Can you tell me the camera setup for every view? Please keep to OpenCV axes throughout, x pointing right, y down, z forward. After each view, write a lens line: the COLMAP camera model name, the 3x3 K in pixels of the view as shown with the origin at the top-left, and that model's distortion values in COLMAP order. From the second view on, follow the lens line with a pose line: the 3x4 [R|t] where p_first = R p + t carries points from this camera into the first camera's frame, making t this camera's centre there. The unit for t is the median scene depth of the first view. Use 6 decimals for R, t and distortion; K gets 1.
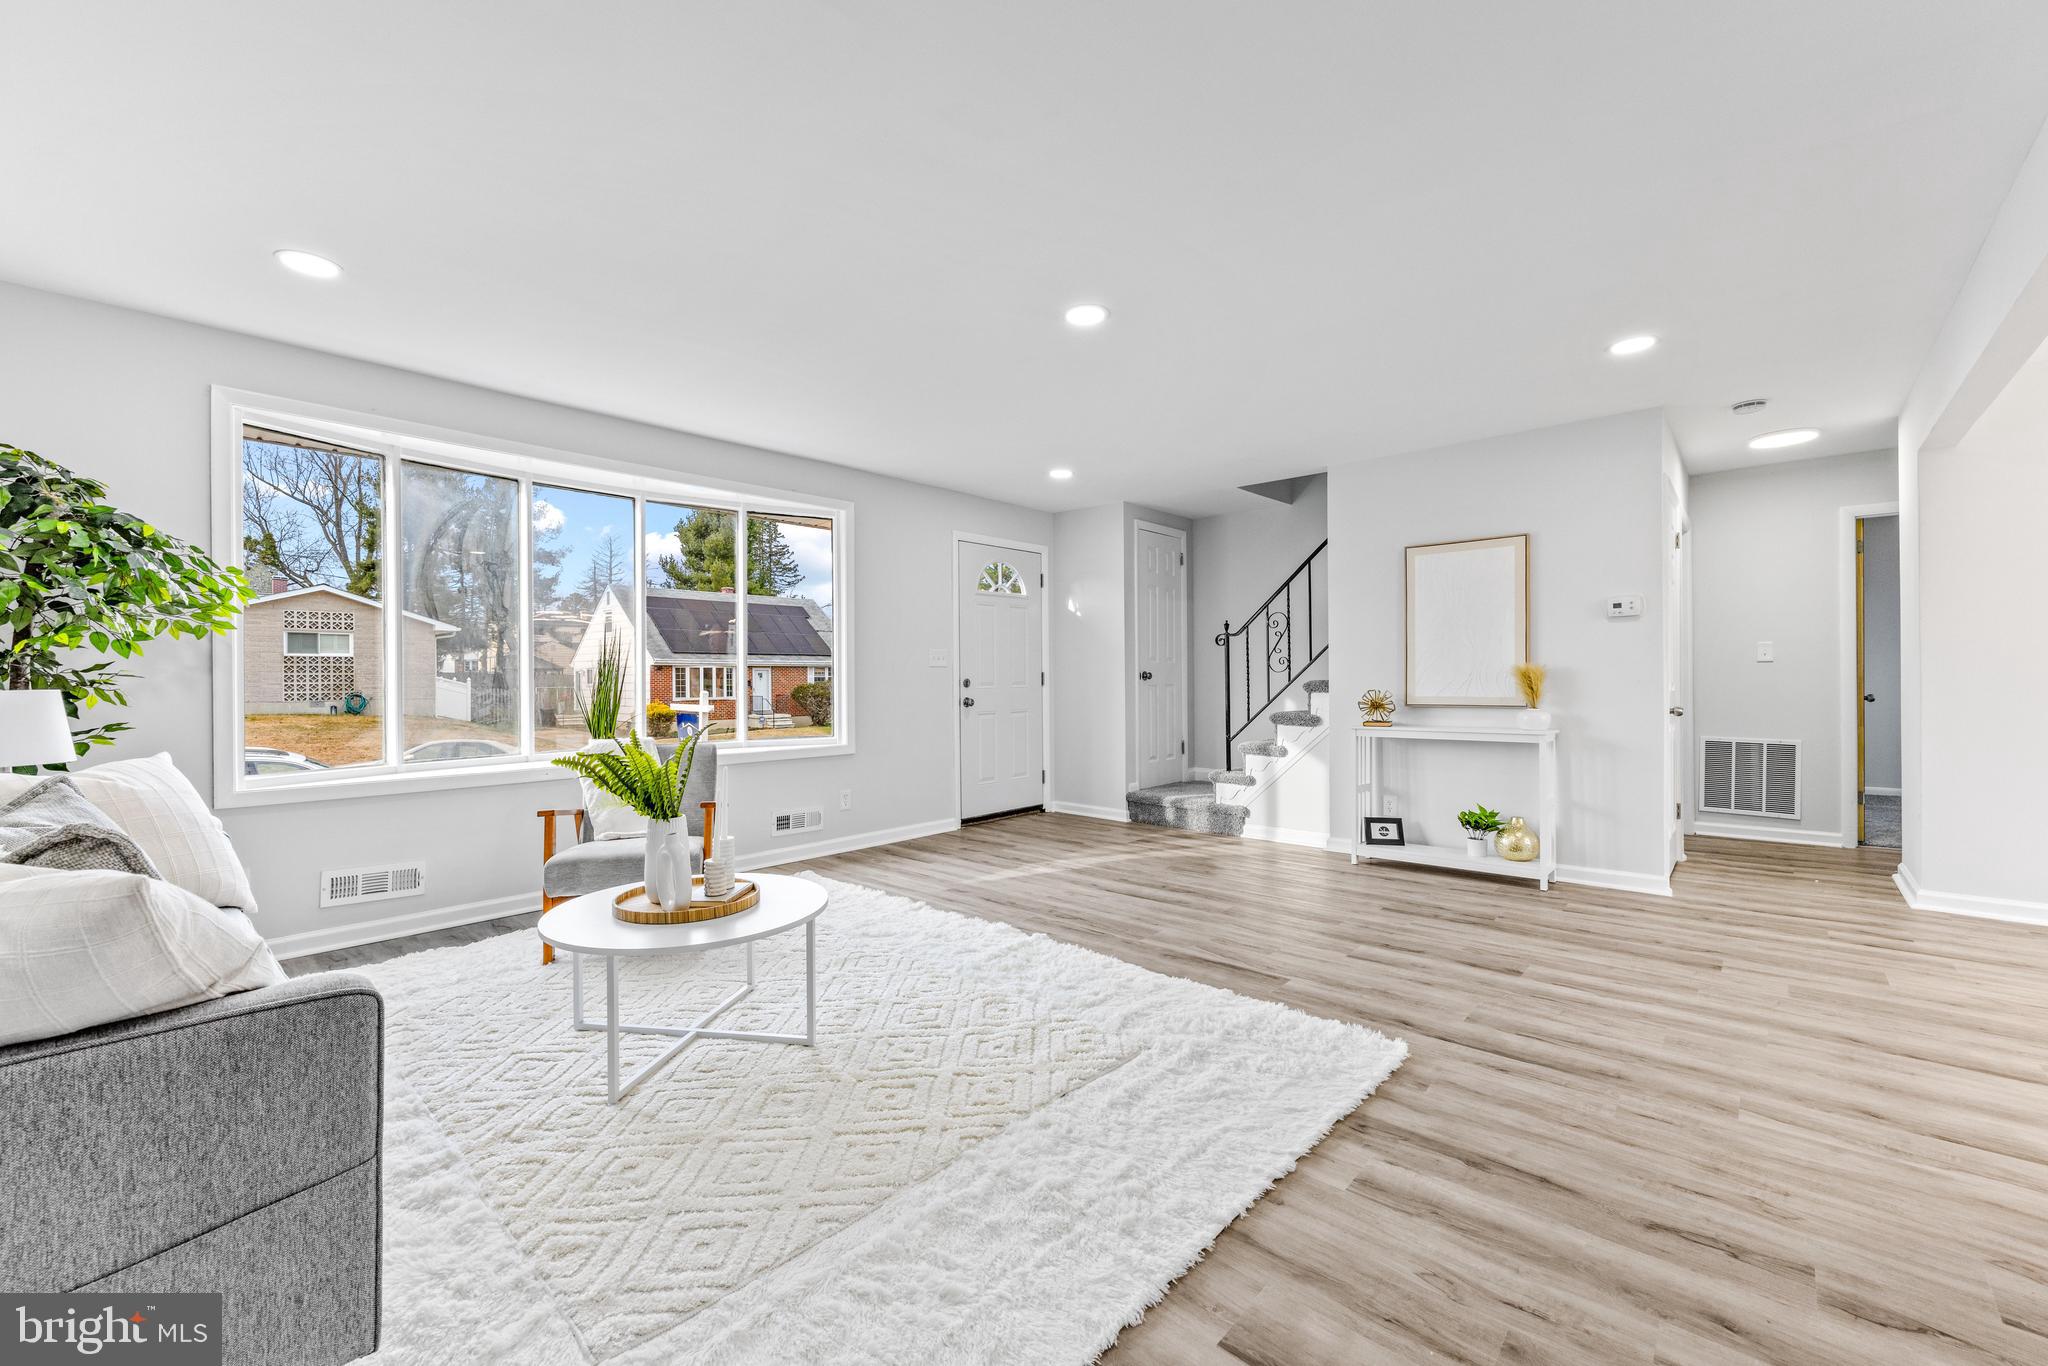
lens RADIAL K [[828.0, 0, 1022.7], [0, 828.0, 682.2], [0, 0, 1]] dist [-0.002405, -0.000261]
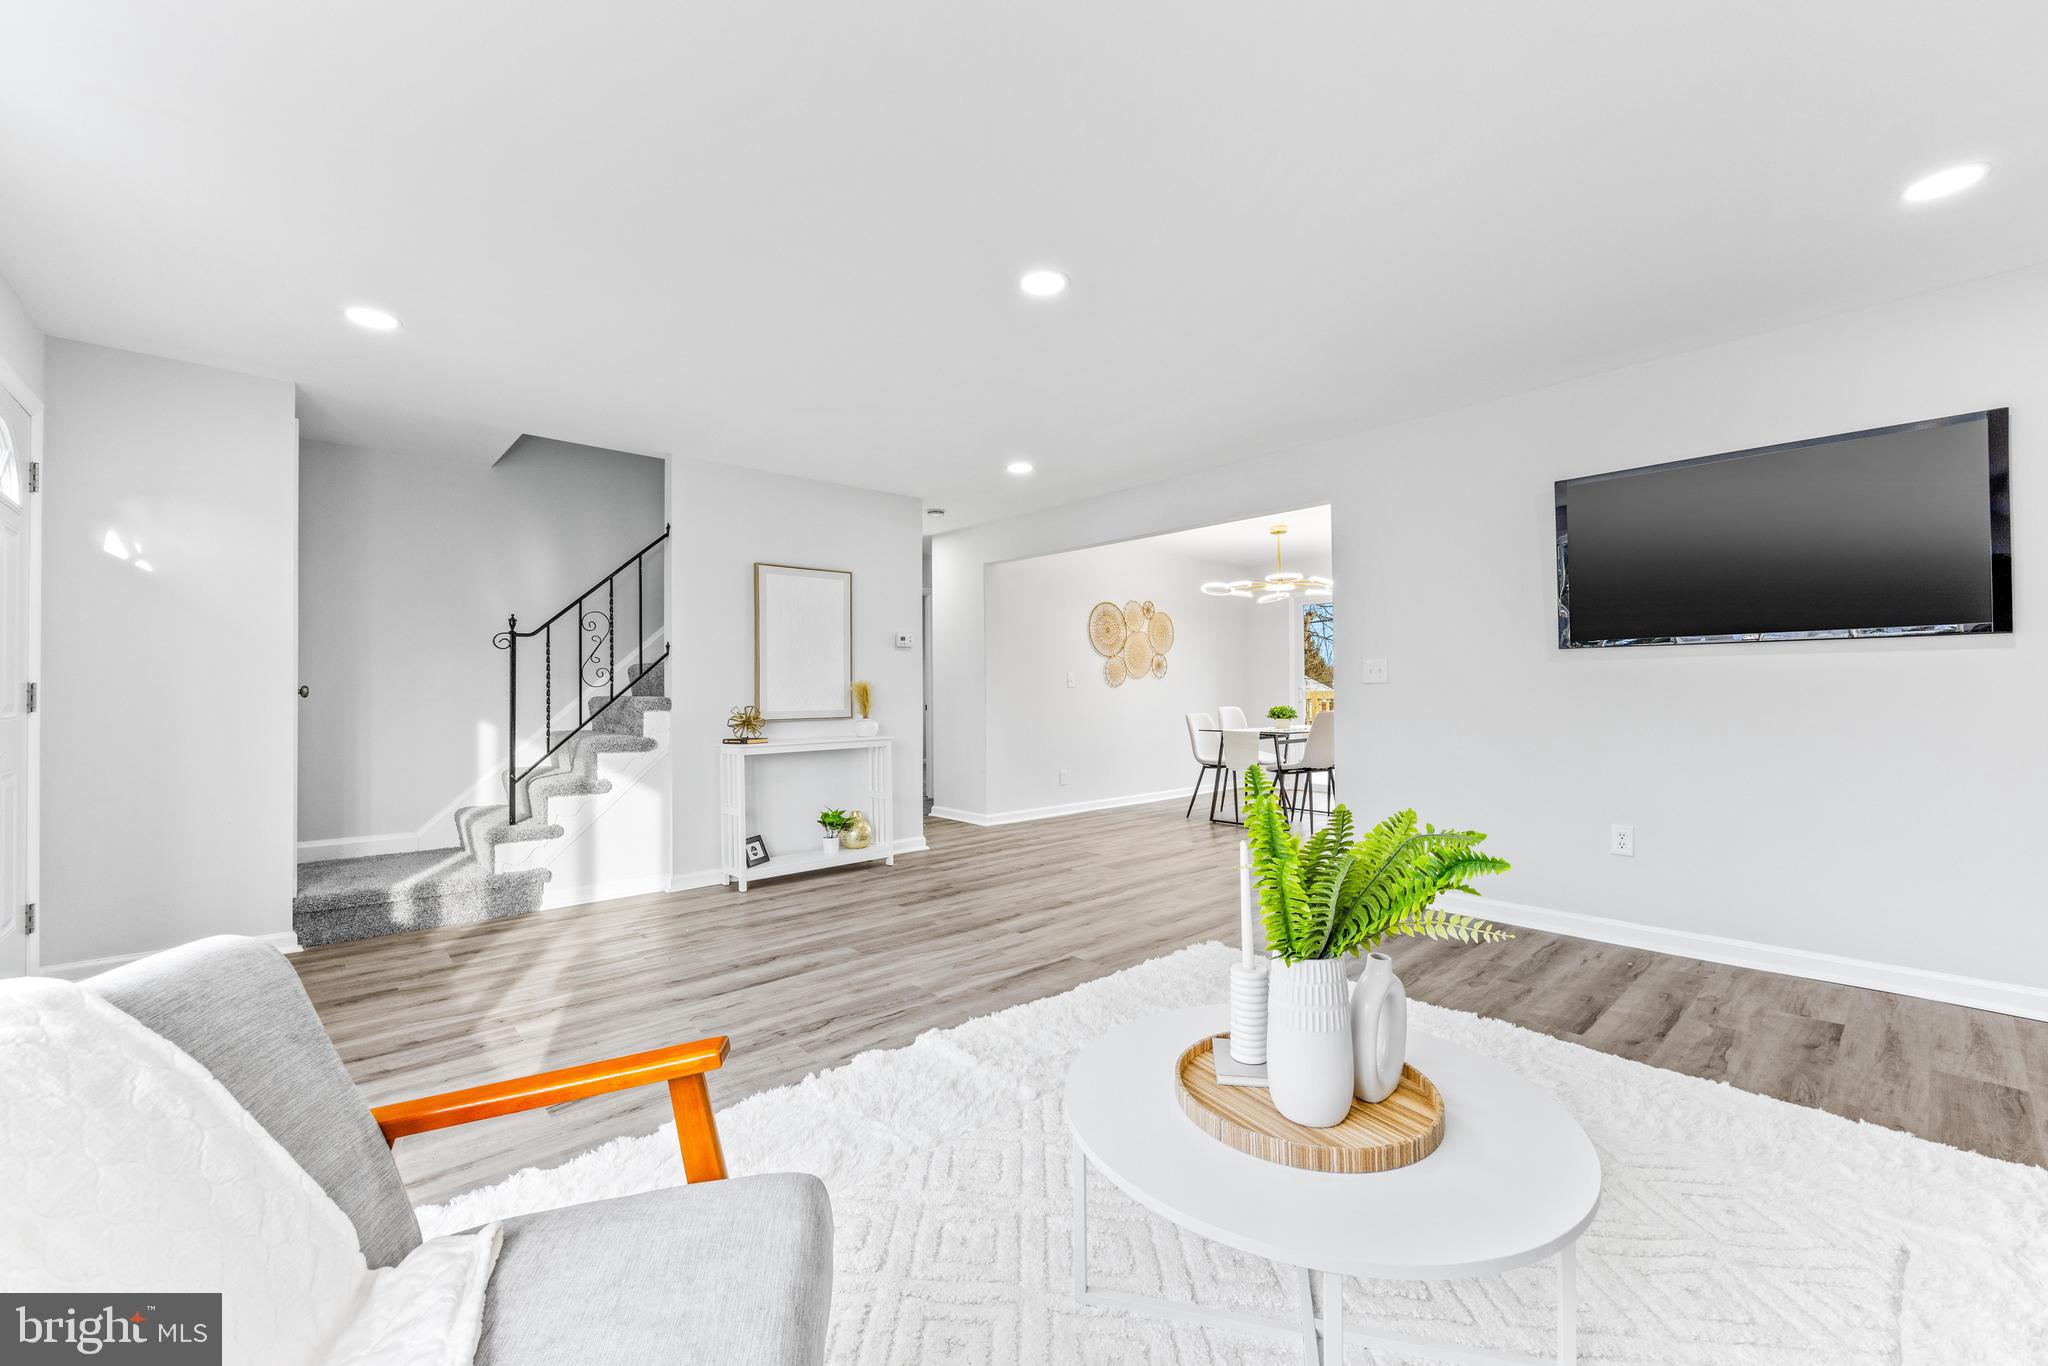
lens RADIAL K [[828.0, 0, 1031.5], [0, 828.0, 686.7], [0, 0, 1]] dist [-0.002405, -0.000261]
pose [[0.091042, 0.009007, 0.995806, -0.608001], [0.010599, 0.999894, -0.010013, -0.000401], [-0.995791, 0.011466, 0.090937, 0.703318]]
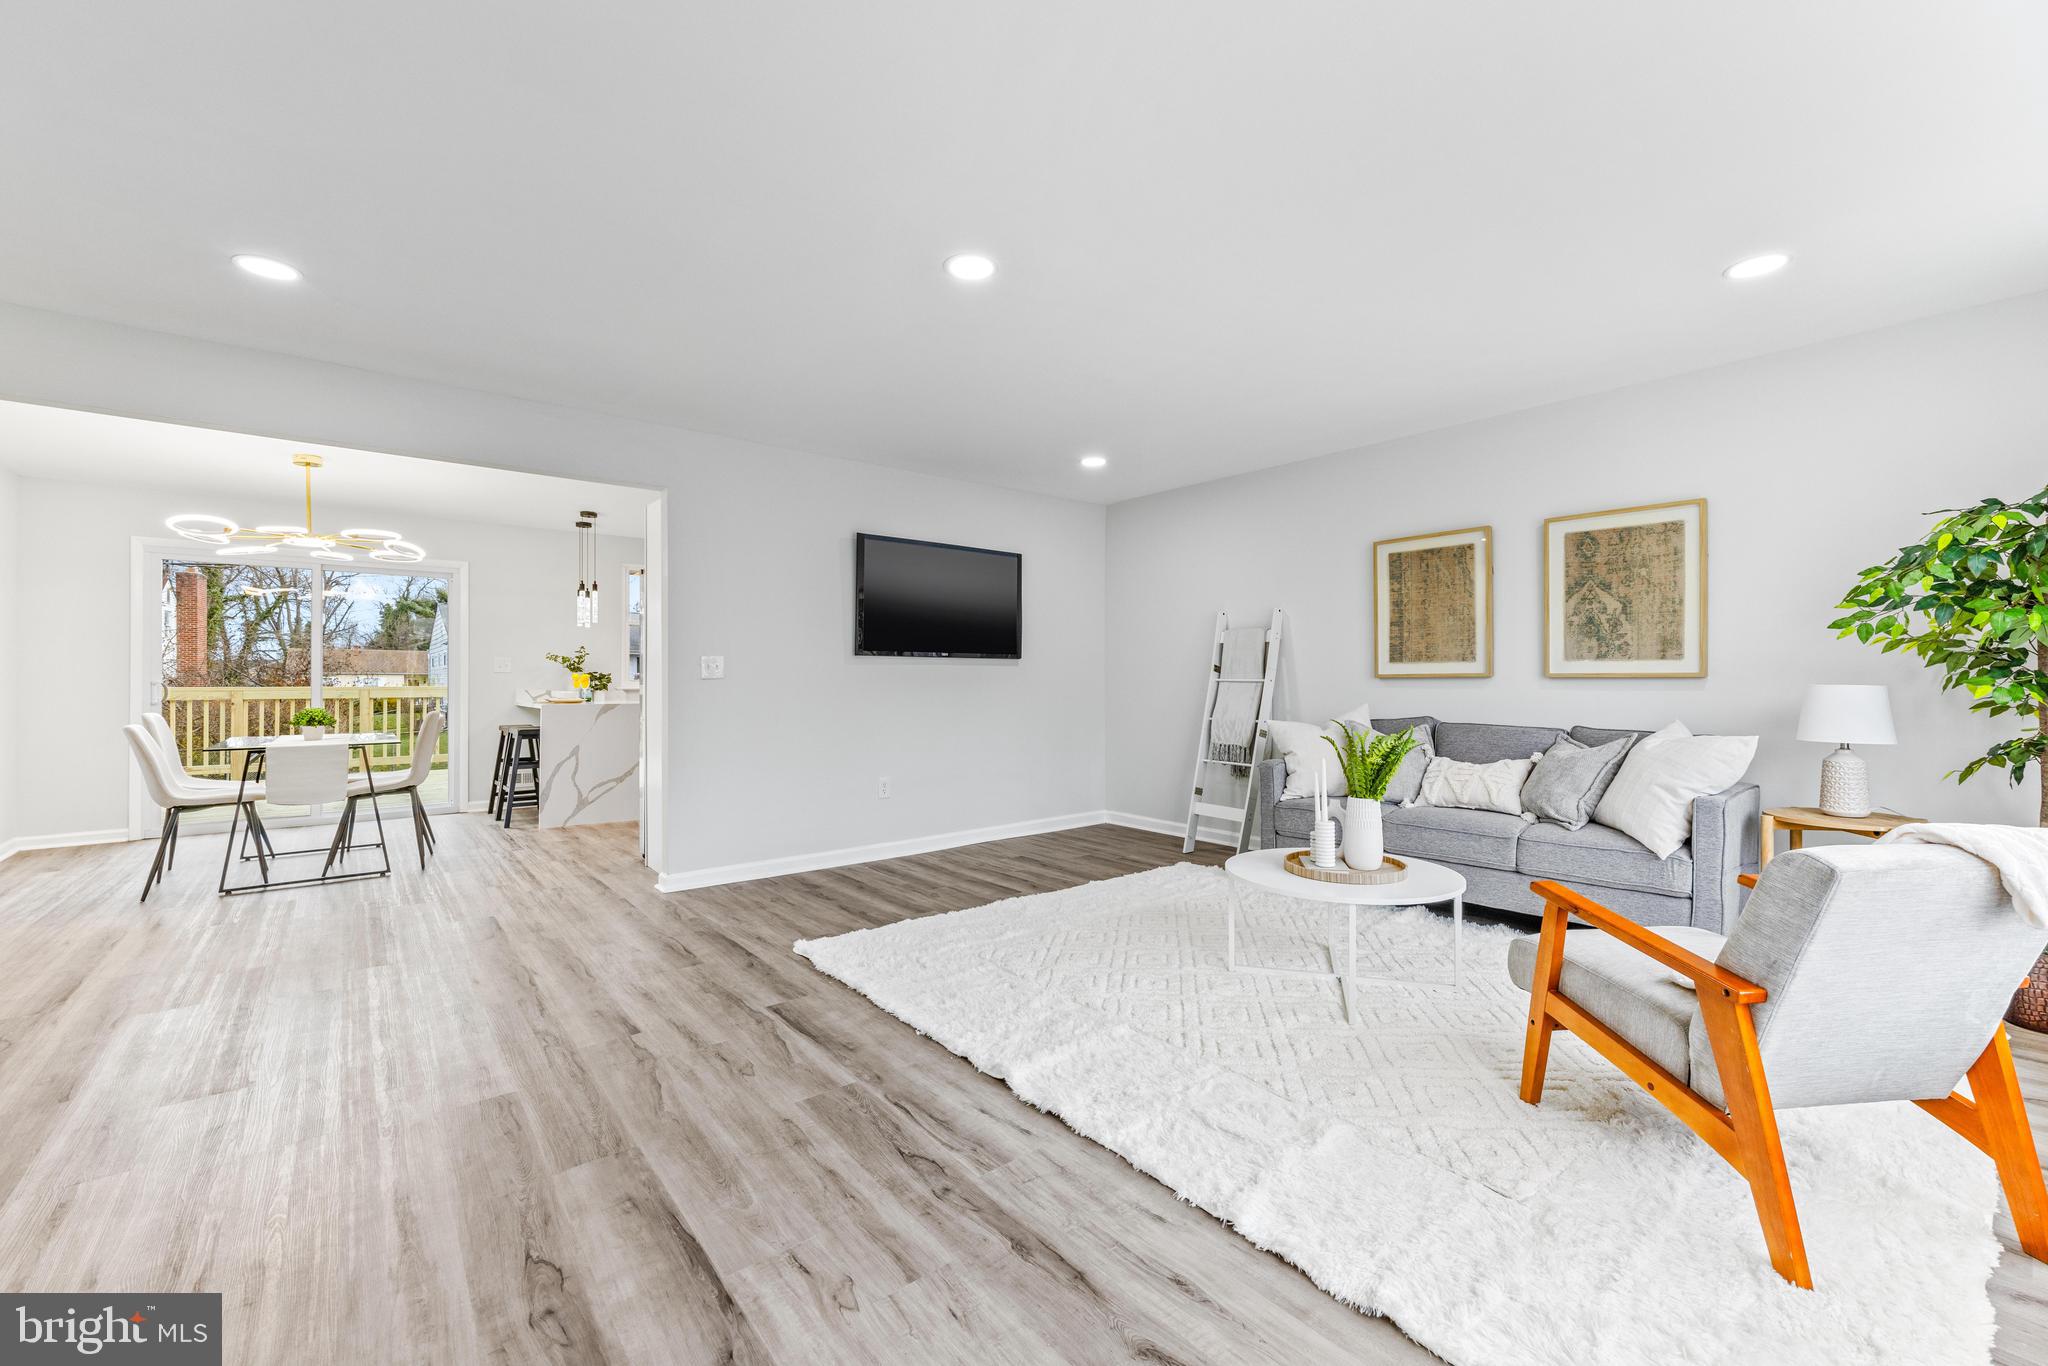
lens RADIAL K [[828.0, 0, 1016.2], [0, 828.0, 668.3], [0, 0, 1]] dist [-0.002405, -0.000261]
pose [[-0.988941, 0.010658, 0.147928, -0.072740], [0.008497, 0.999848, -0.015230, -0.003763], [-0.148068, -0.013805, -0.988881, 1.397218]]
